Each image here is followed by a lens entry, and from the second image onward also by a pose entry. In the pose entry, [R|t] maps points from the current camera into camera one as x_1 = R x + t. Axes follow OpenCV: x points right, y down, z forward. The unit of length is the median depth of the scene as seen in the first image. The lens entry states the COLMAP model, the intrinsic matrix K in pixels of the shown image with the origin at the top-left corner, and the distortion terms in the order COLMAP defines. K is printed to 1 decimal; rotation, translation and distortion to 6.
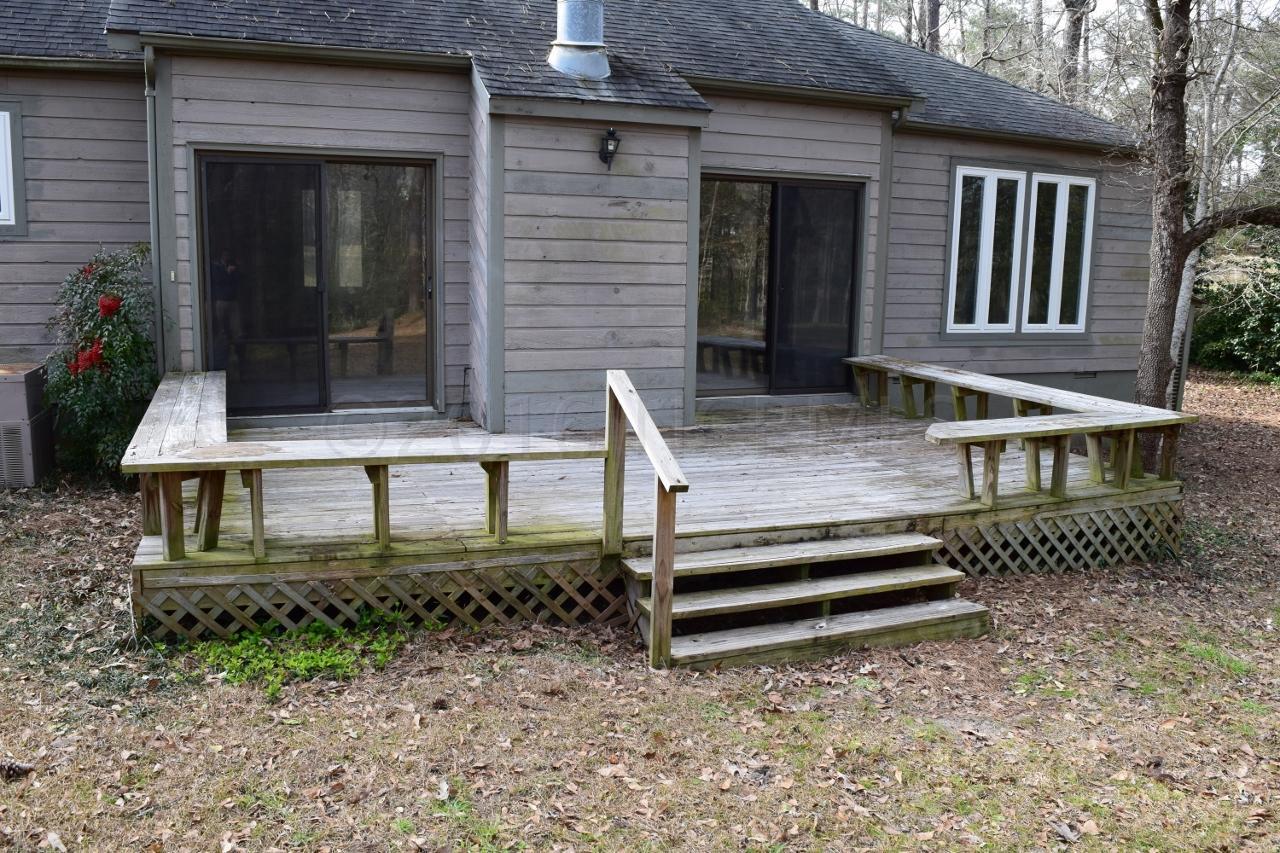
lens RADIAL K [[1023.3, 0, 640.0], [0, 1023.3, 426.5], [0, 0, 1]] dist [-0.092173, 0.018847]
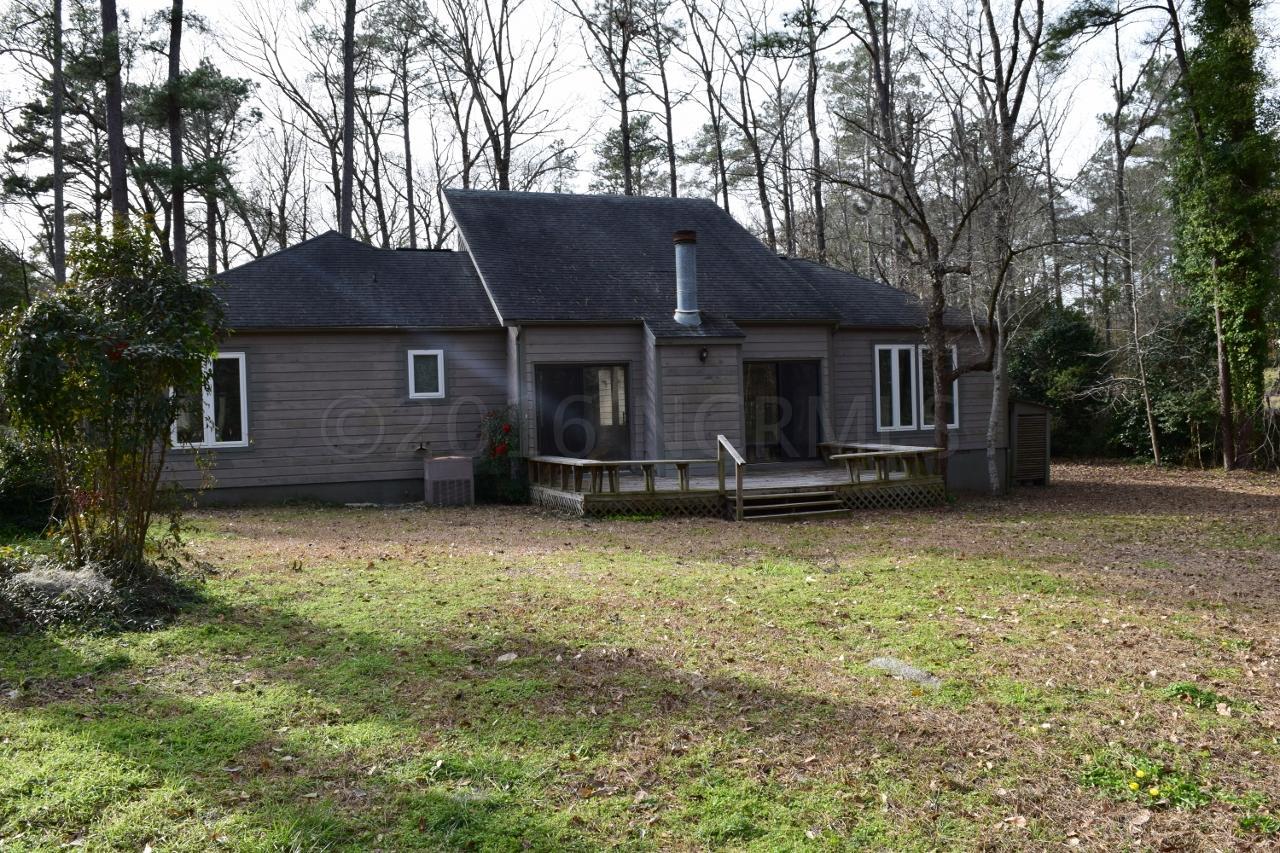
lens RADIAL K [[1023.3, 0, 640.0], [0, 1023.3, 426.5], [0, 0, 1]] dist [-0.092173, 0.018847]
pose [[0.997816, -0.050941, -0.042057, -0.086110], [0.044311, 0.988322, -0.145796, 0.231219], [0.048993, 0.143614, 0.988420, -1.337520]]
